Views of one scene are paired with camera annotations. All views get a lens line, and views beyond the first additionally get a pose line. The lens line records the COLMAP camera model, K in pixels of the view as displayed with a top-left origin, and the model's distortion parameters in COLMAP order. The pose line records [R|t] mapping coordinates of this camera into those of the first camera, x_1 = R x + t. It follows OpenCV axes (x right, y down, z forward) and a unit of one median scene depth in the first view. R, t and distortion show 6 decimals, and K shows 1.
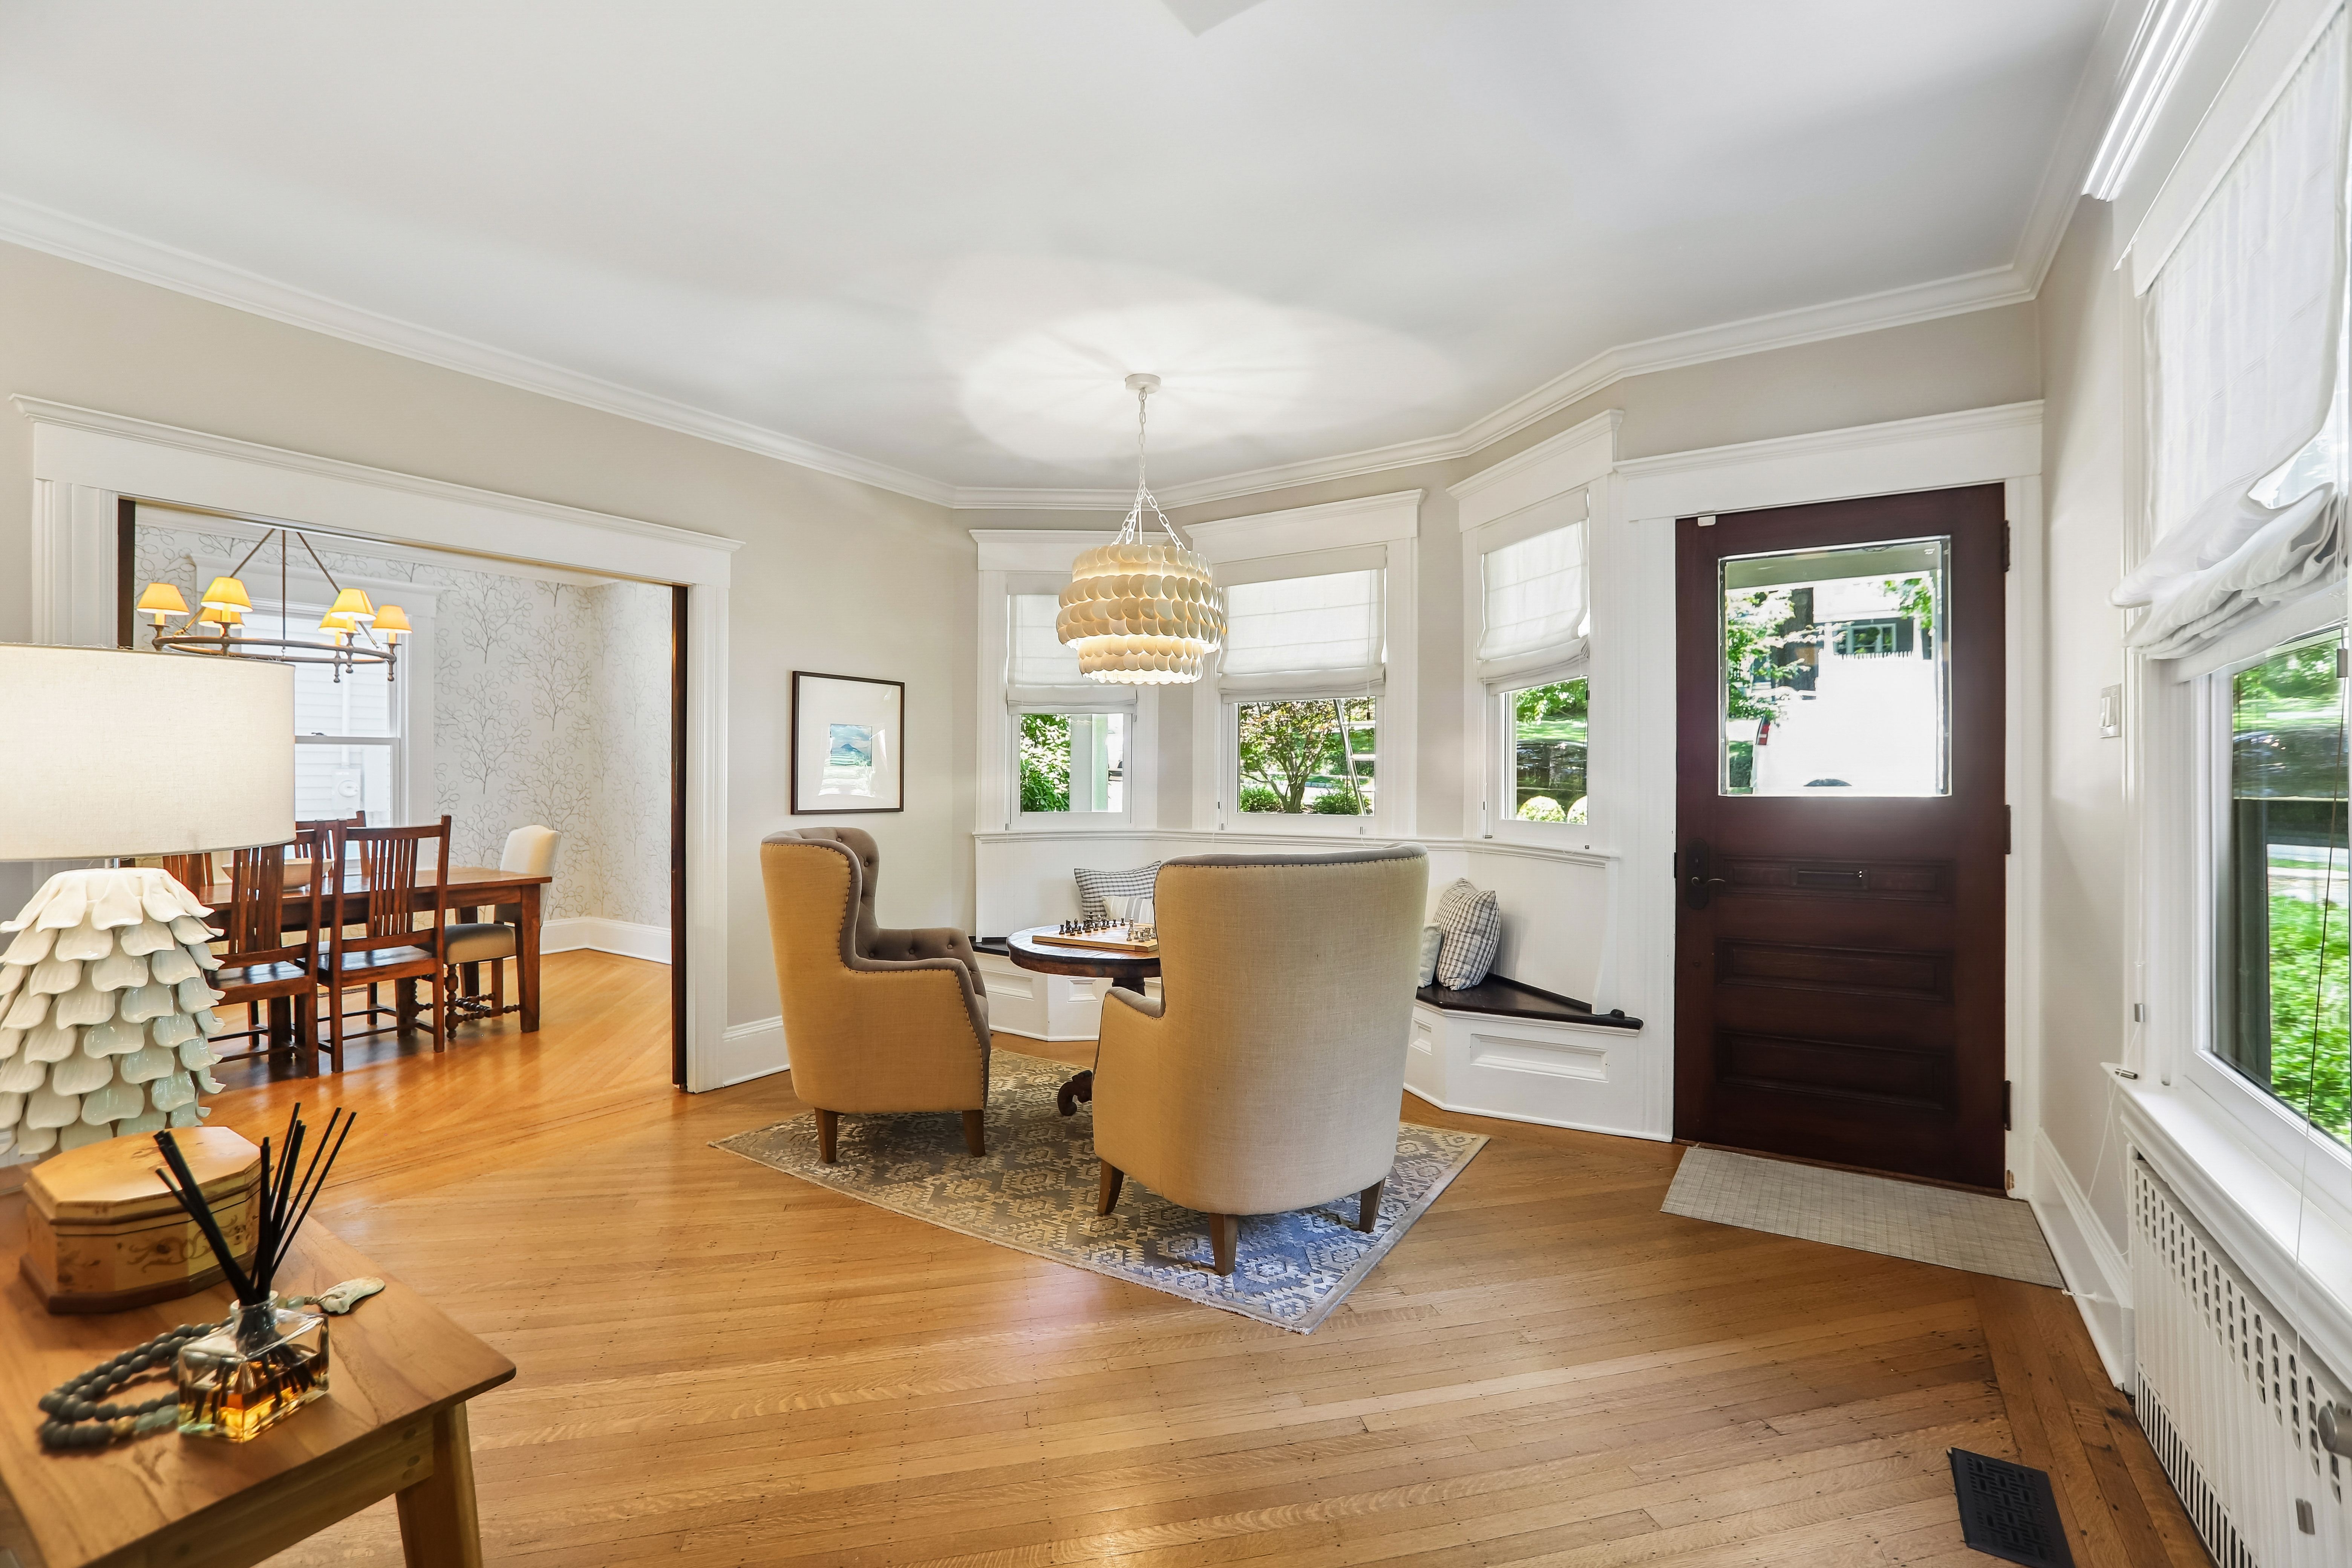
lens RADIAL K [[1031.3, 0, 1184.5], [0, 1031.3, 774.1], [0, 0, 1]] dist [-0.057012, 0.019741]
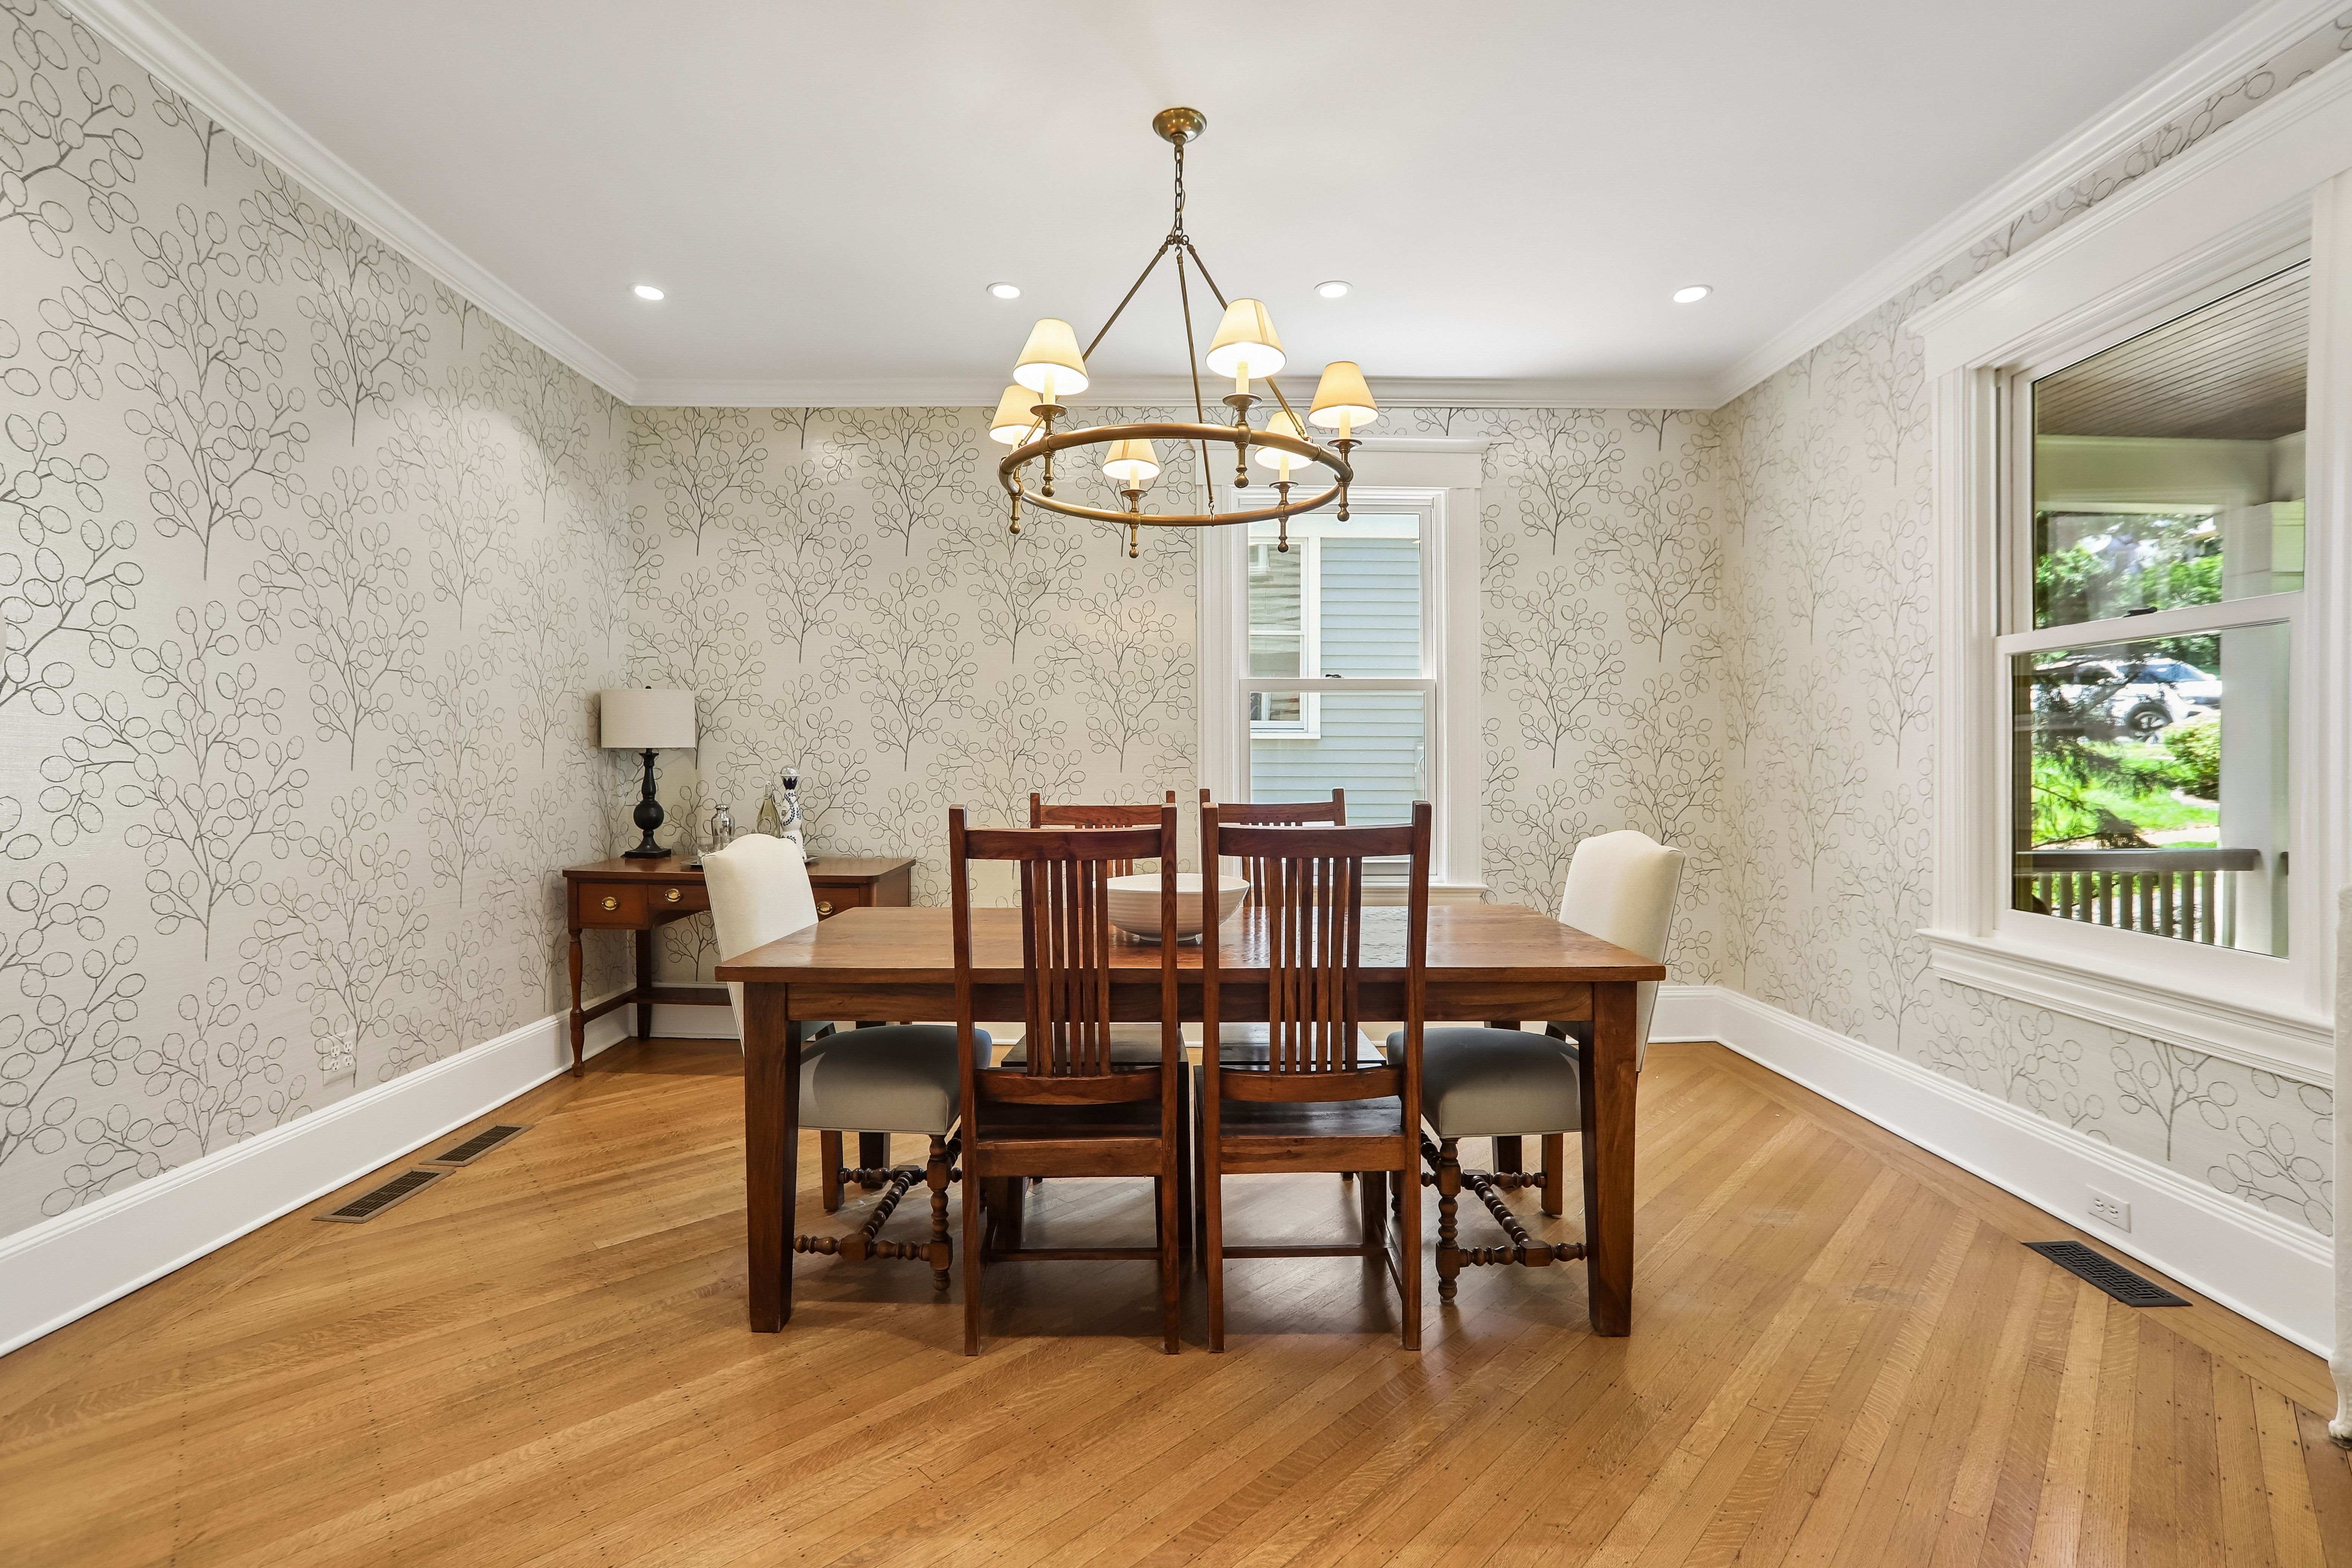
lens RADIAL K [[1031.3, 0, 1171.1], [0, 1031.3, 764.2], [0, 0, 1]] dist [-0.057012, 0.019741]
pose [[0.540316, -0.000814, -0.841462, -0.386667], [0.001776, 0.999998, 0.000173, 0.021974], [0.841460, -0.001588, 0.540317, 0.608582]]
